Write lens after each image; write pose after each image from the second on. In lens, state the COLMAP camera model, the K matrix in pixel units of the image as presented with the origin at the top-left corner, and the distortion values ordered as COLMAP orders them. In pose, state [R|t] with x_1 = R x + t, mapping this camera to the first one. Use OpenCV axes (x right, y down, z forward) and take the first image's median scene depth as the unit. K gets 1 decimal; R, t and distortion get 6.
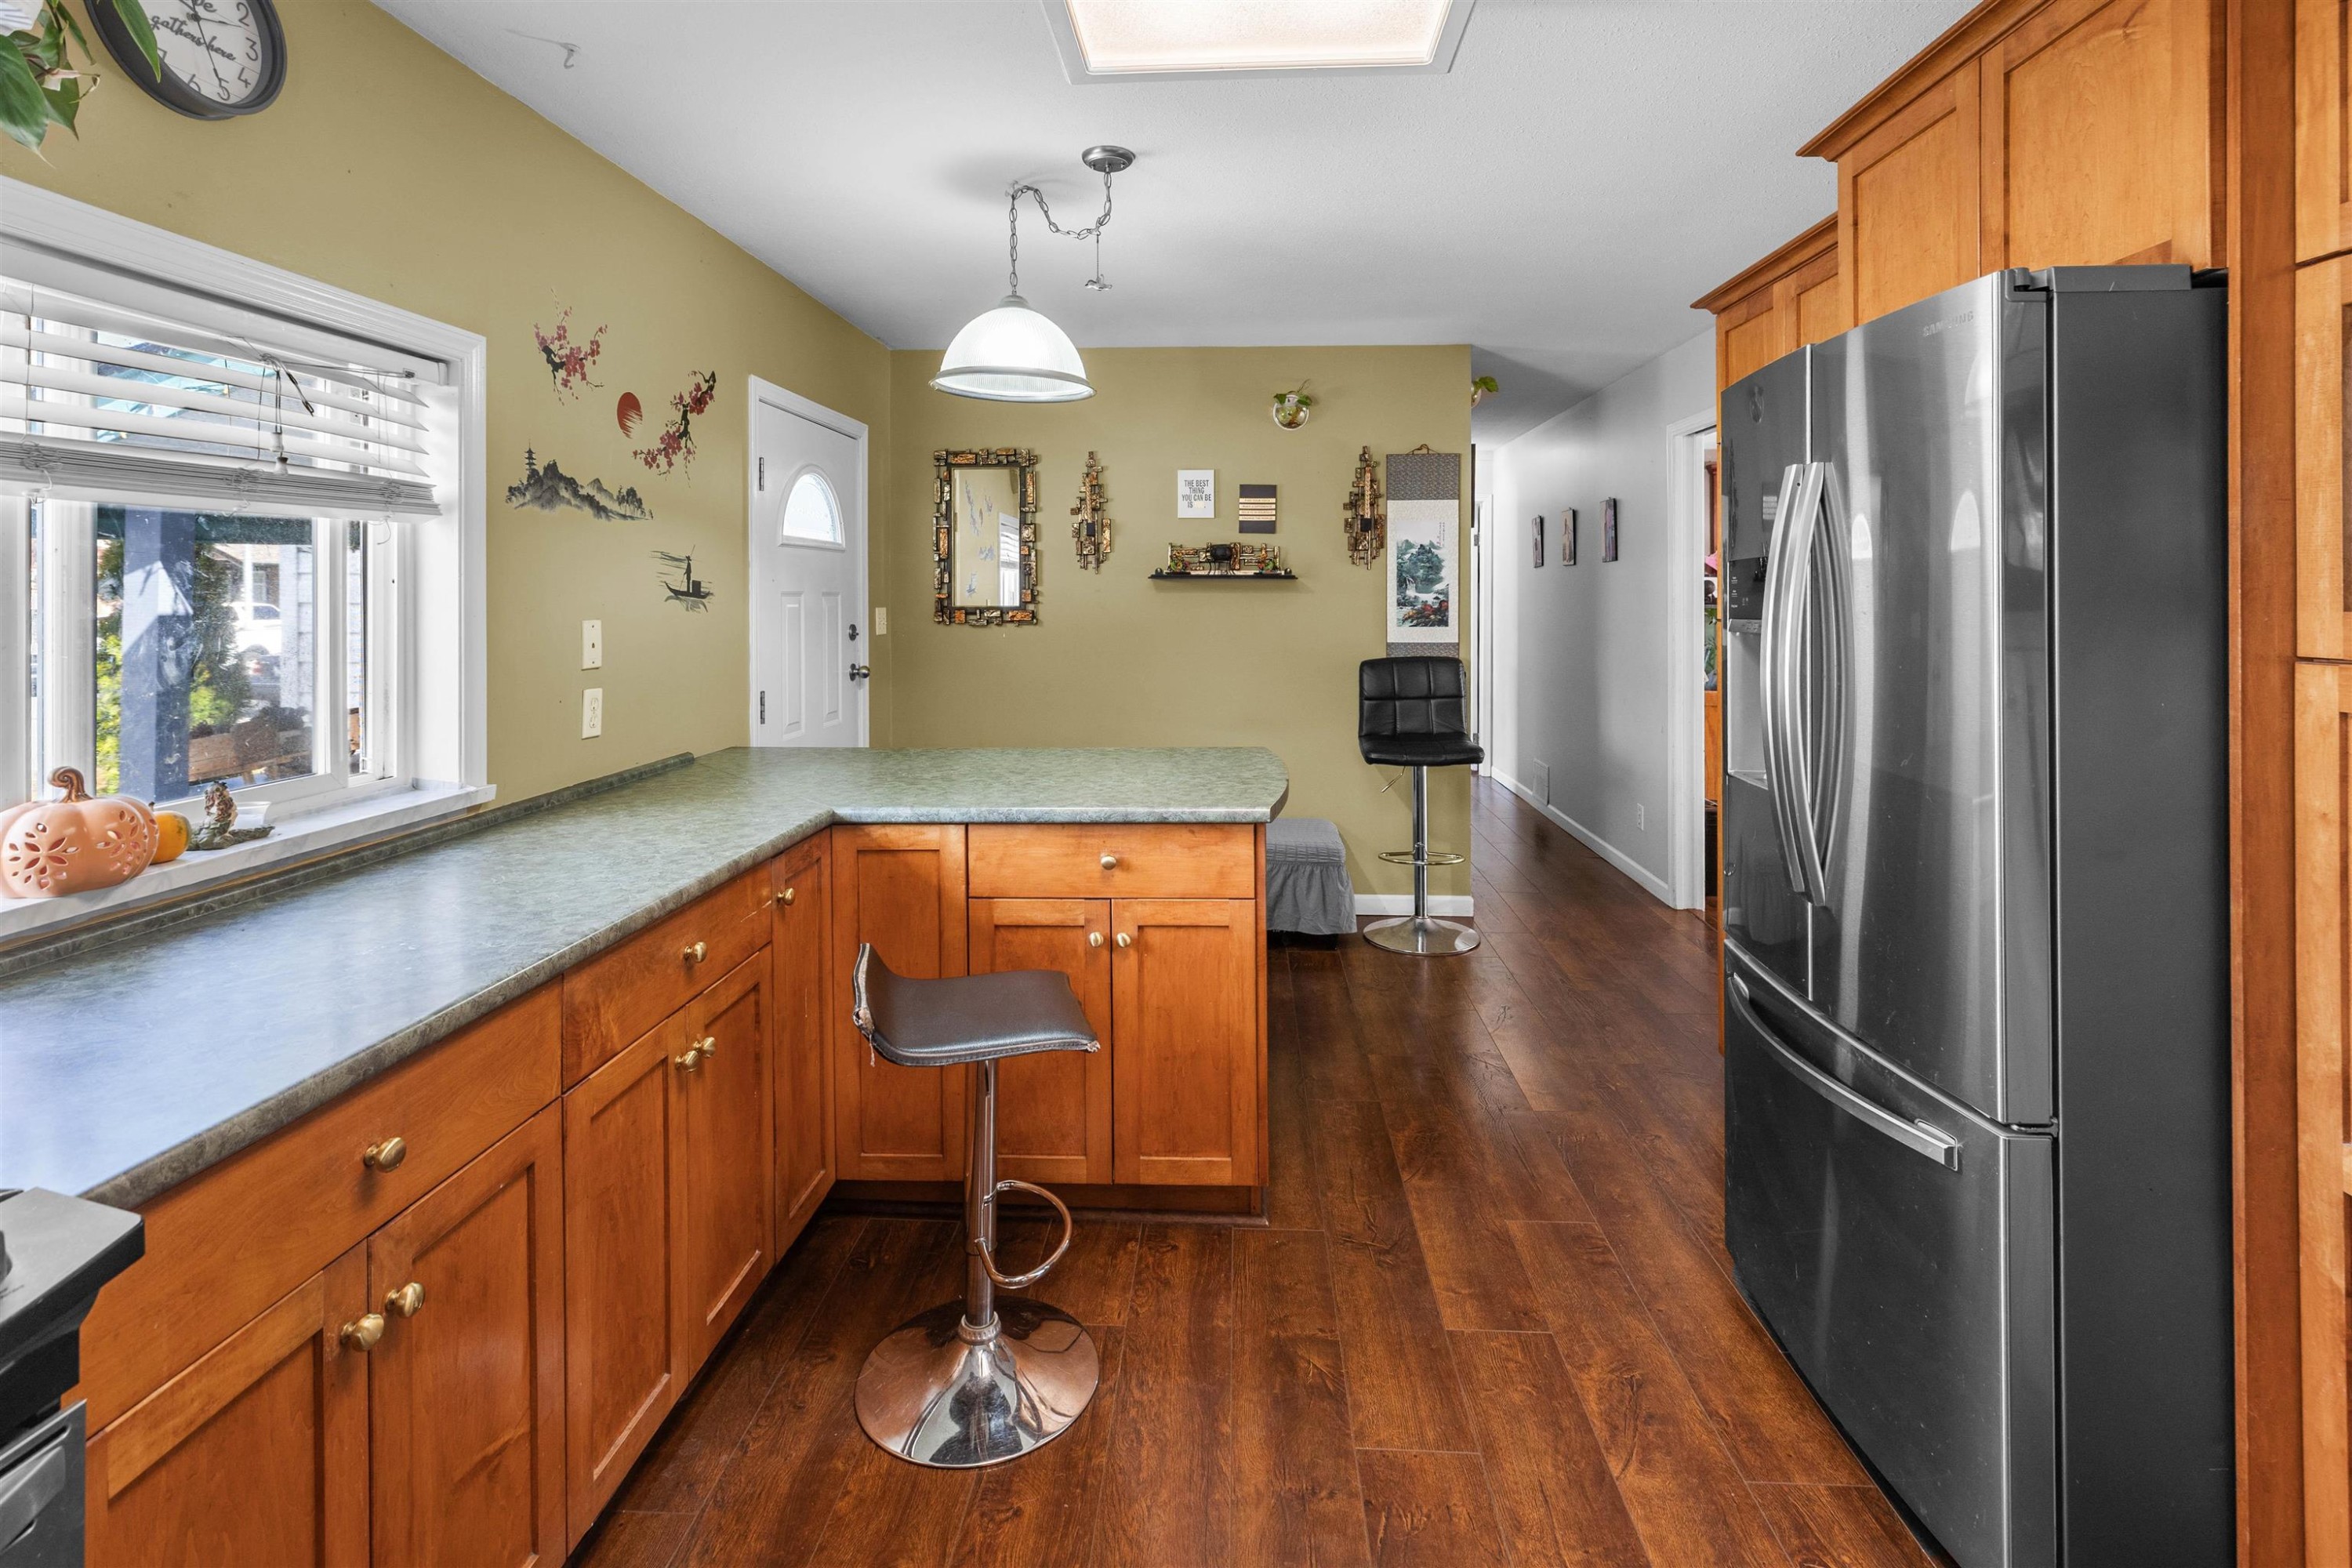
lens RADIAL K [[1102.8, 0, 1182.4], [0, 1102.8, 600.8], [0, 0, 1]] dist [-0.000175, -0.000131]
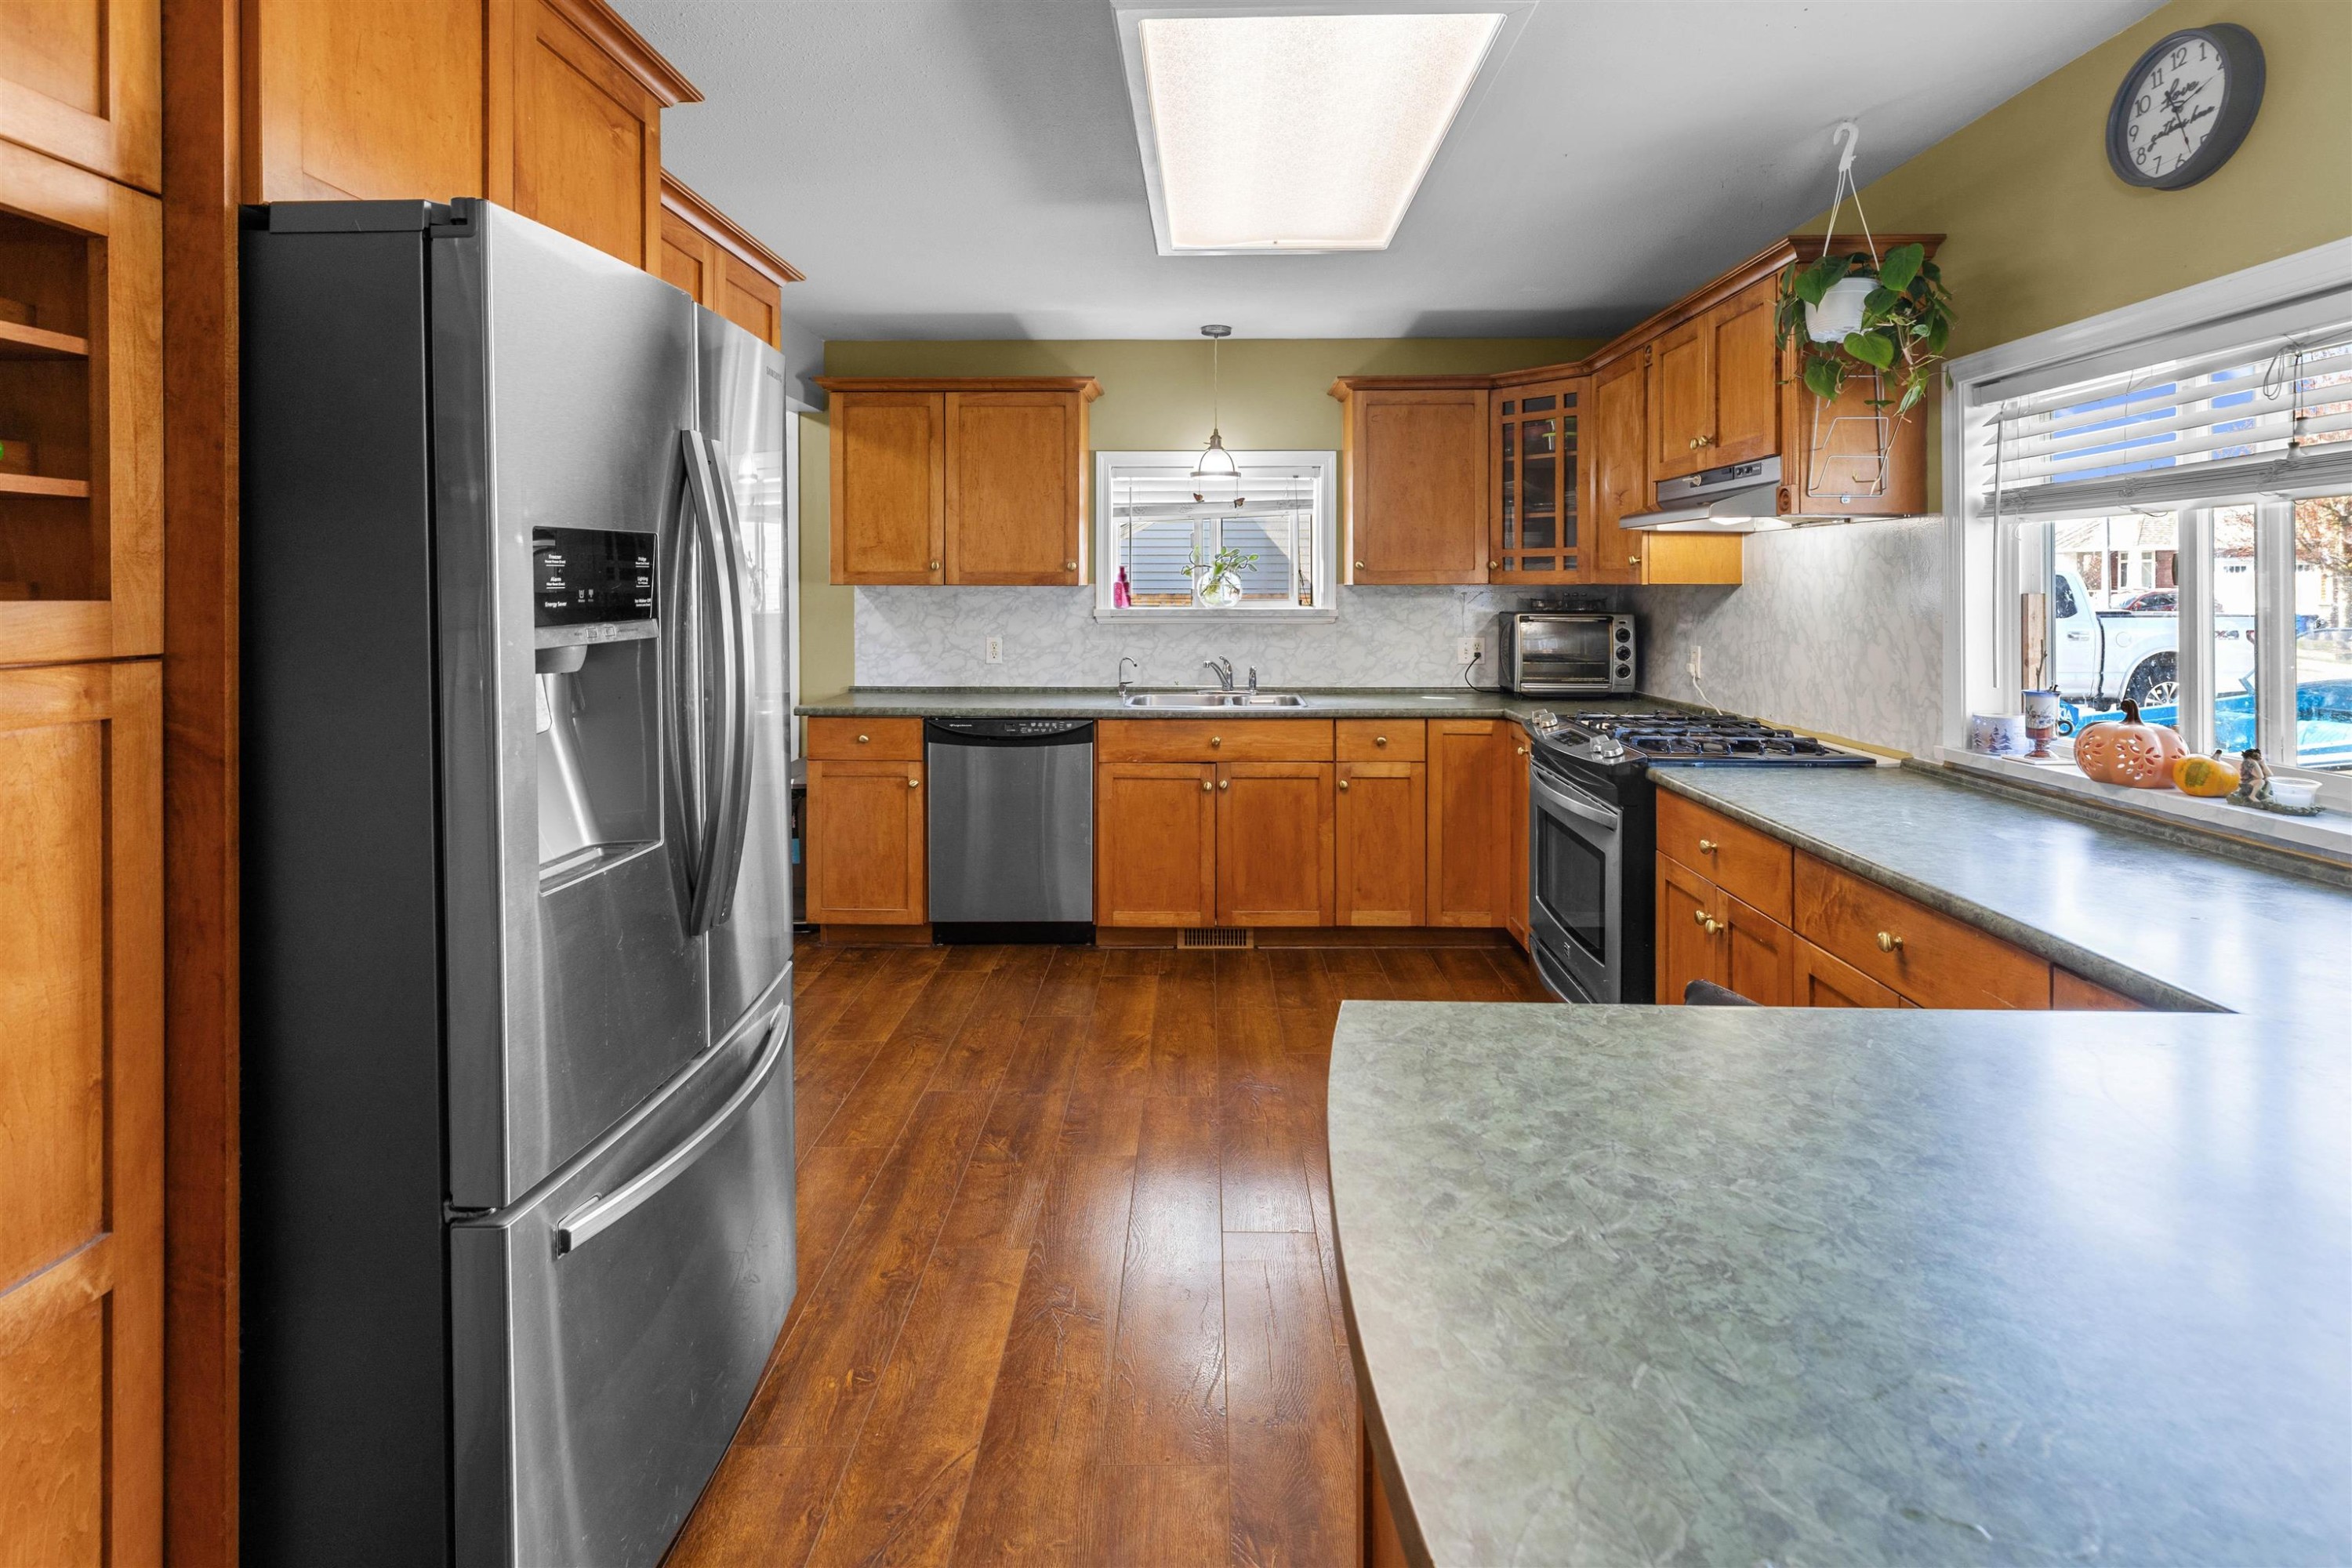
lens RADIAL K [[1102.8, 0, 1182.4], [0, 1102.8, 600.8], [0, 0, 1]] dist [-0.000175, -0.000131]
pose [[-0.999584, 0.006509, -0.028085, 0.175723], [0.005958, 0.999789, 0.019641, -0.009801], [0.028207, 0.019465, -0.999413, 1.574175]]
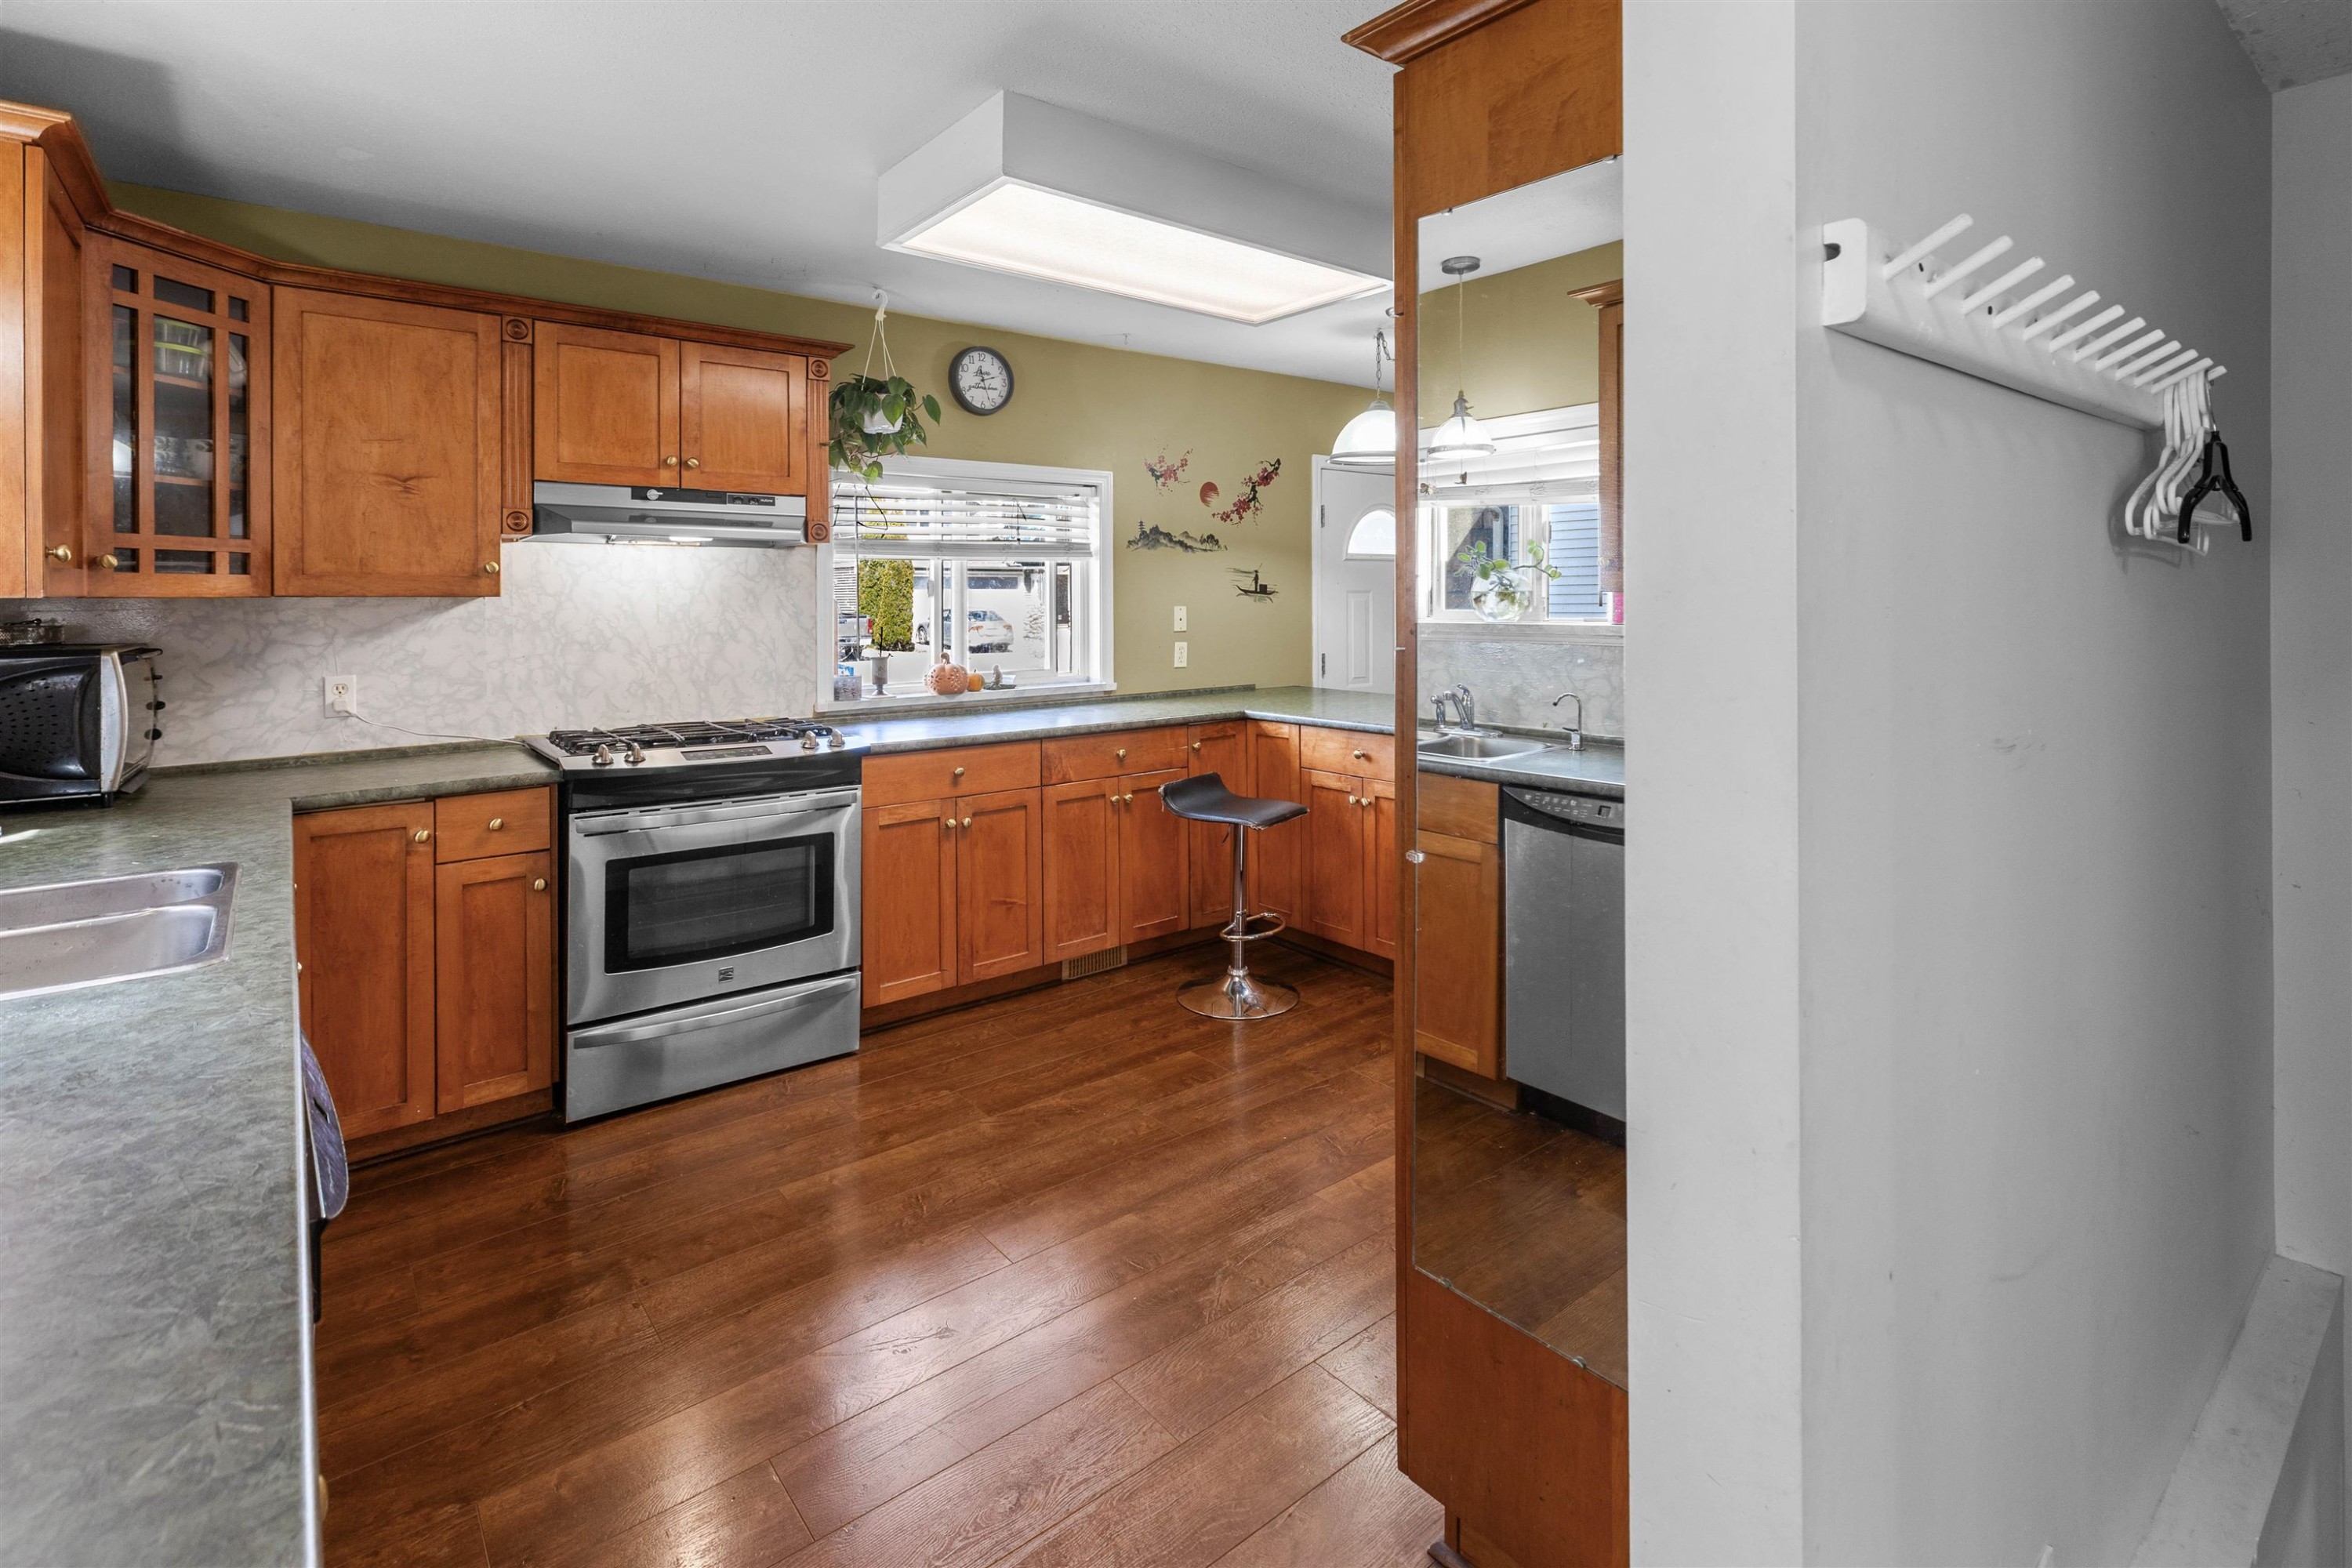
lens RADIAL K [[1102.8, 0, 1182.4], [0, 1102.8, 600.8], [0, 0, 1]] dist [-0.000175, -0.000131]
pose [[0.666460, 0.005328, -0.745522, 1.036977], [-0.002401, 0.999985, 0.005000, -0.001397], [0.745537, -0.001543, 0.666462, -0.314322]]
